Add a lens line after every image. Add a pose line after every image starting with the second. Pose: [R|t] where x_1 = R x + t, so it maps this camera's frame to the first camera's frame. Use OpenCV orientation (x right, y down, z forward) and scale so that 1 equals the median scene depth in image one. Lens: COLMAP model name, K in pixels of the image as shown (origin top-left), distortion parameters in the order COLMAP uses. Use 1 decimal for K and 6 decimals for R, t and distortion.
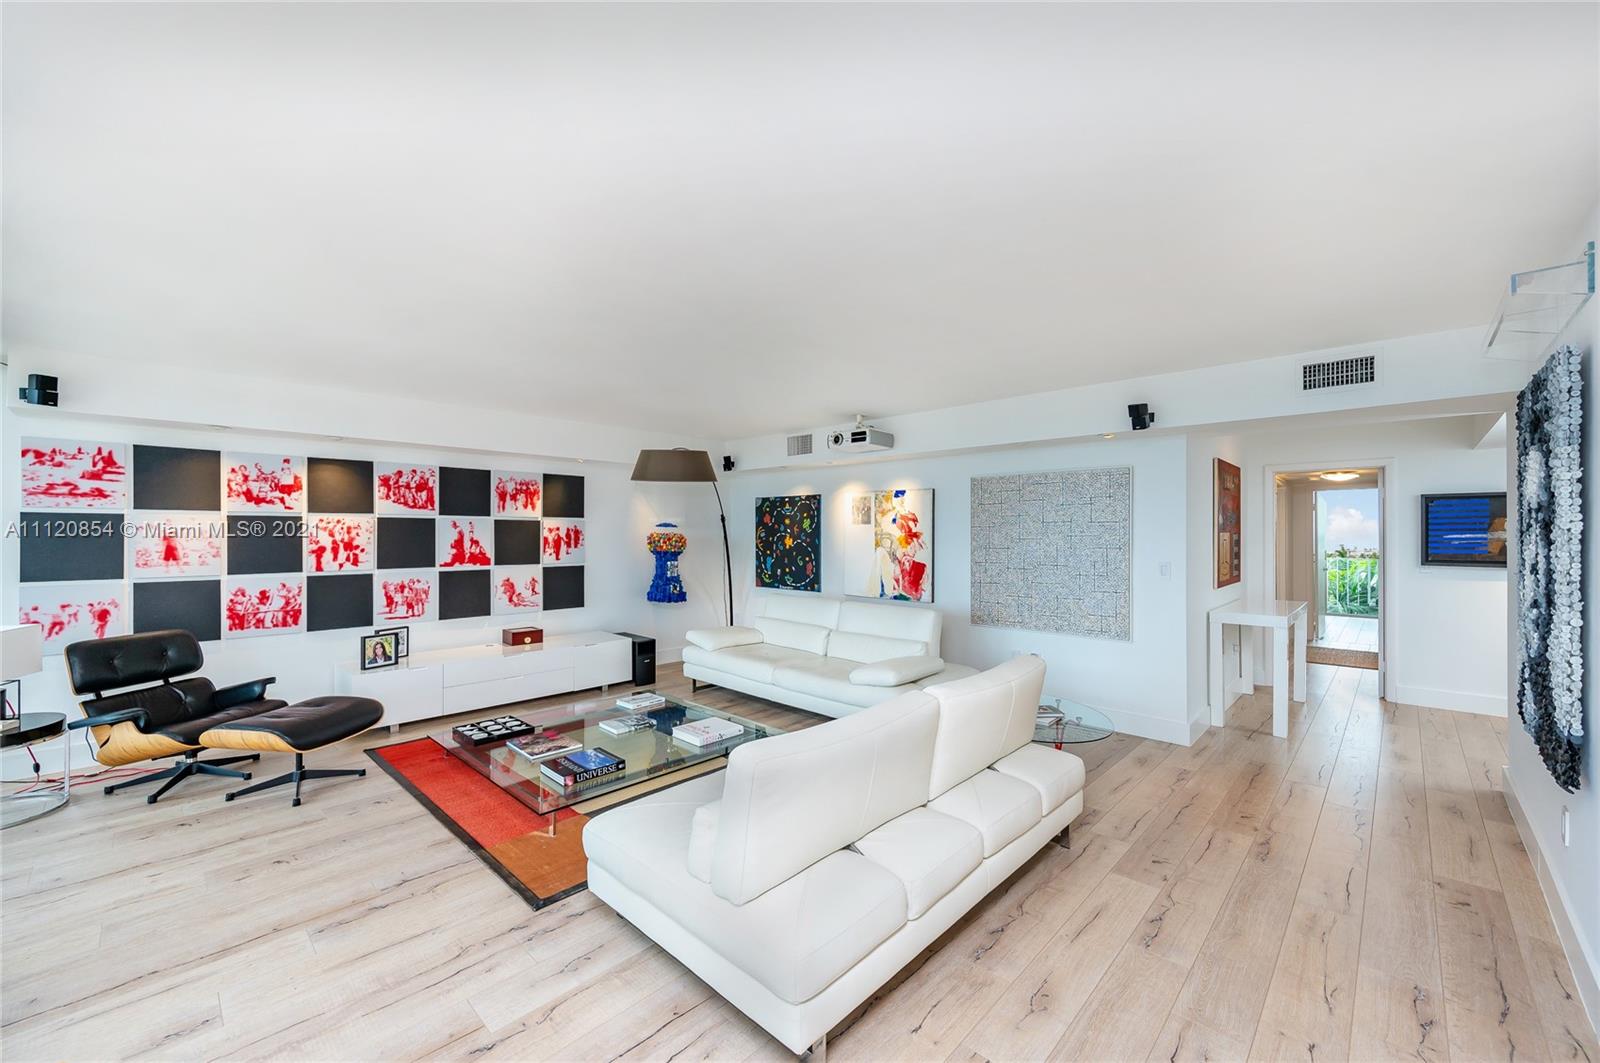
lens RADIAL K [[615.2, 0, 838.0], [0, 615.2, 533.5], [0, 0, 1]] dist [-0.001451, -0.000515]
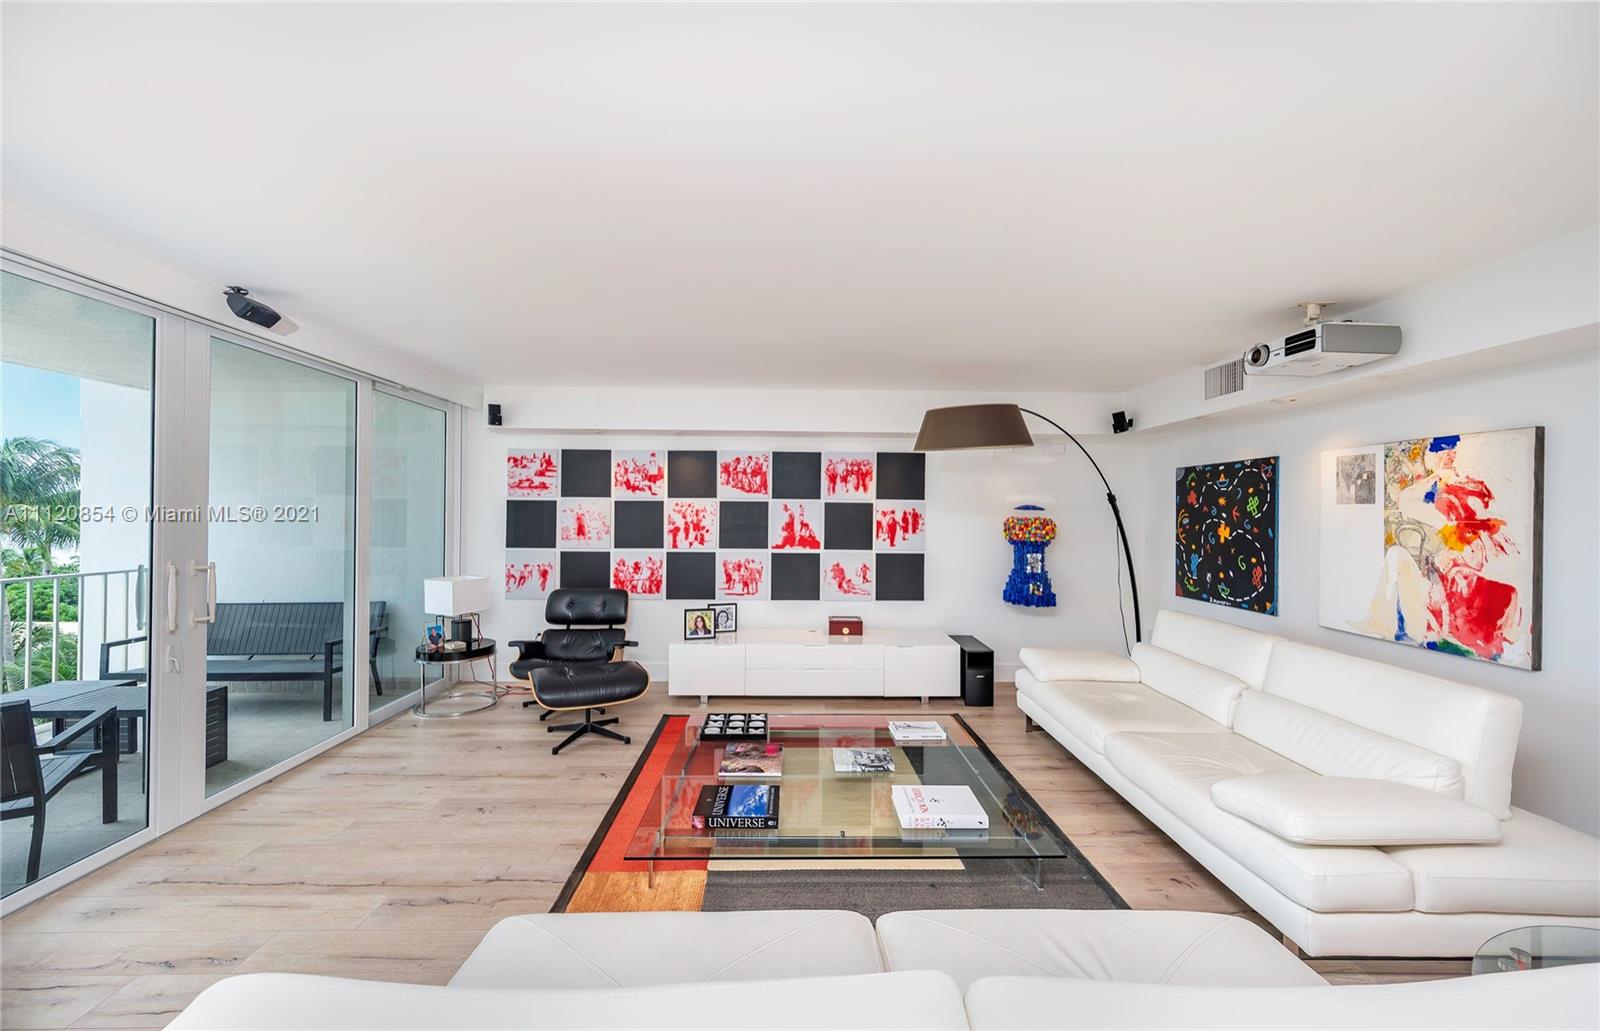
lens RADIAL K [[615.4, 0, 807.8], [0, 615.4, 512.9], [0, 0, 1]] dist [-0.000830, -0.000186]
pose [[0.672677, 0.000793, -0.739936, 0.150639], [-0.007264, 0.999958, -0.005531, -0.000634], [0.739901, 0.009096, 0.672654, 0.328250]]
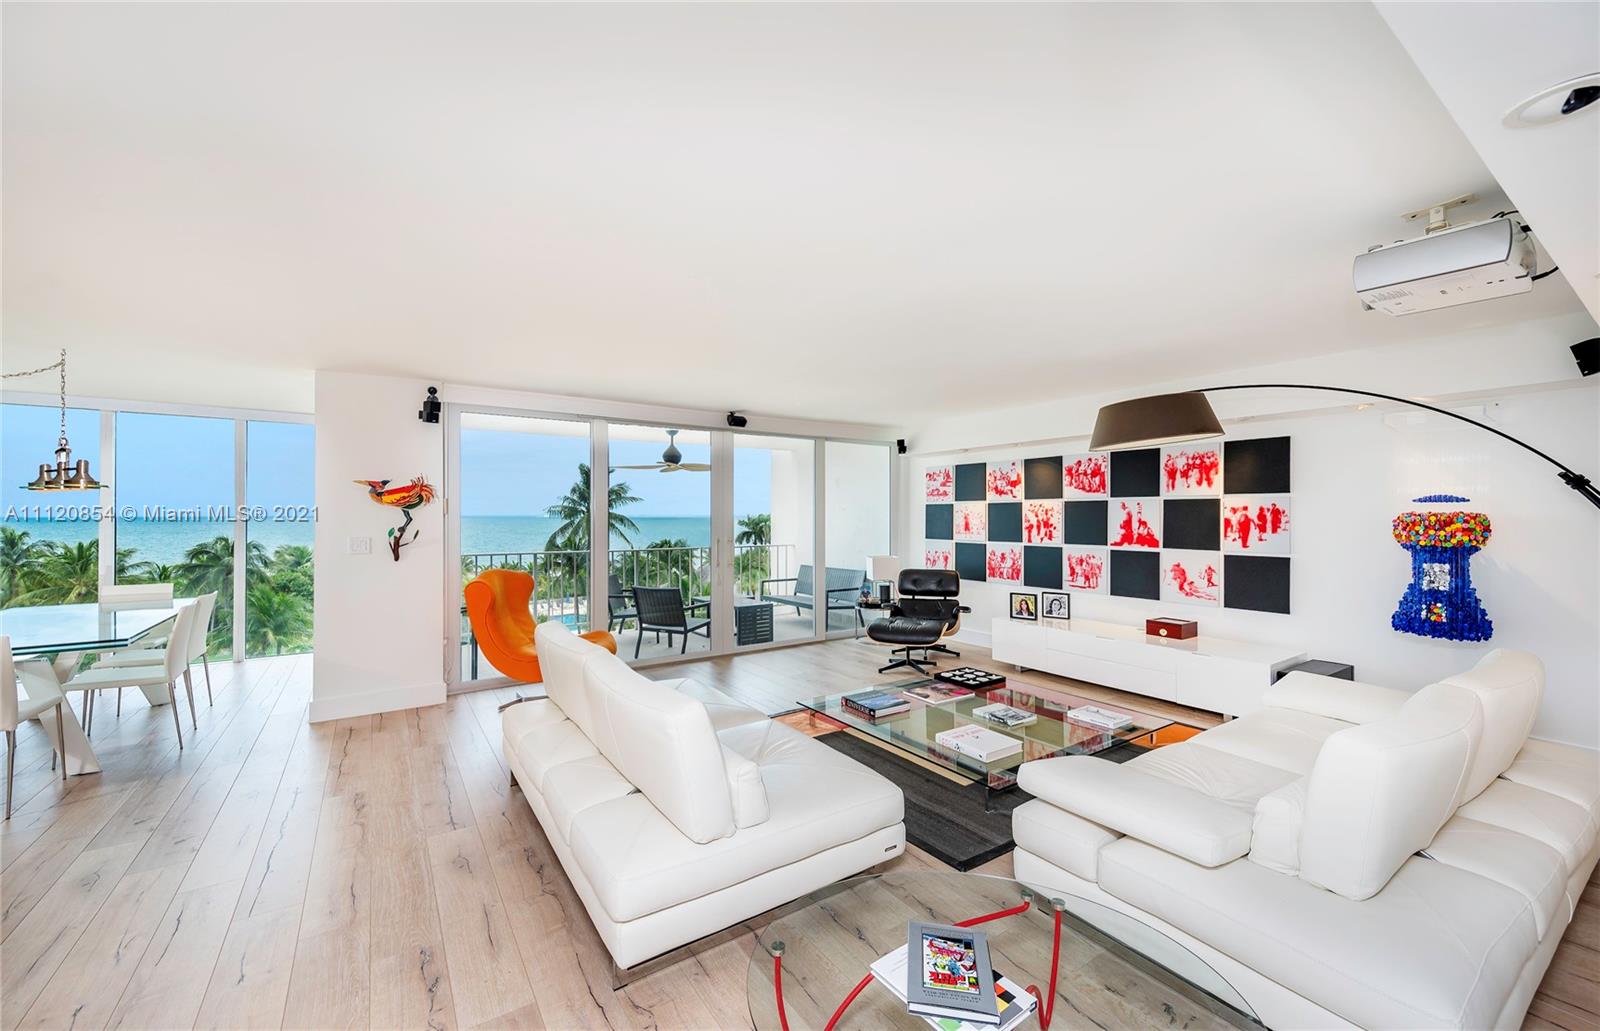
lens RADIAL K [[697.5, 0, 870.9], [0, 697.5, 514.1], [0, 0, 1]] dist [0.000379, -0.000093]
pose [[-0.230081, -0.000519, -0.973171, 0.597028], [0.002427, 0.999996, -0.001107, -0.000296], [0.973169, -0.002616, -0.230078, 0.824802]]
